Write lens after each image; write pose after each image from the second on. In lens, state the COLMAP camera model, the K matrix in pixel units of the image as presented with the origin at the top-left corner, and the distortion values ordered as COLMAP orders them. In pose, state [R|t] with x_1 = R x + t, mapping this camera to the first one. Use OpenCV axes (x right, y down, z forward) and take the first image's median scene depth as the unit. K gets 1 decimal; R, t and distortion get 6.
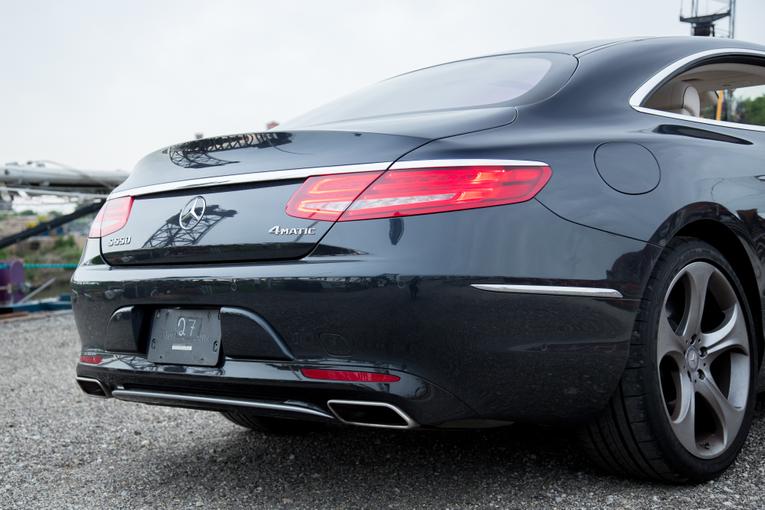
lens RADIAL K [[1109.2, 0, 355.2], [0, 1109.2, 255.4], [0, 0, 1]] dist [0.144358, 0.037461]
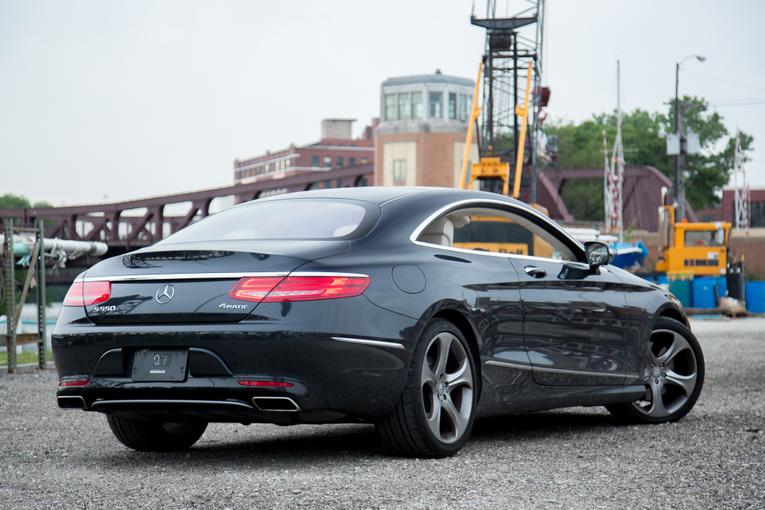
lens RADIAL K [[1701.6, 0, 382.5], [0, 1701.6, 255.0], [0, 0, 1]] dist [0.428107, 0.051187]
pose [[0.972372, 0.044120, 0.229231, -0.423452], [-0.031452, 0.997784, -0.058628, 0.045890], [-0.231310, 0.049799, 0.971605, -1.637456]]
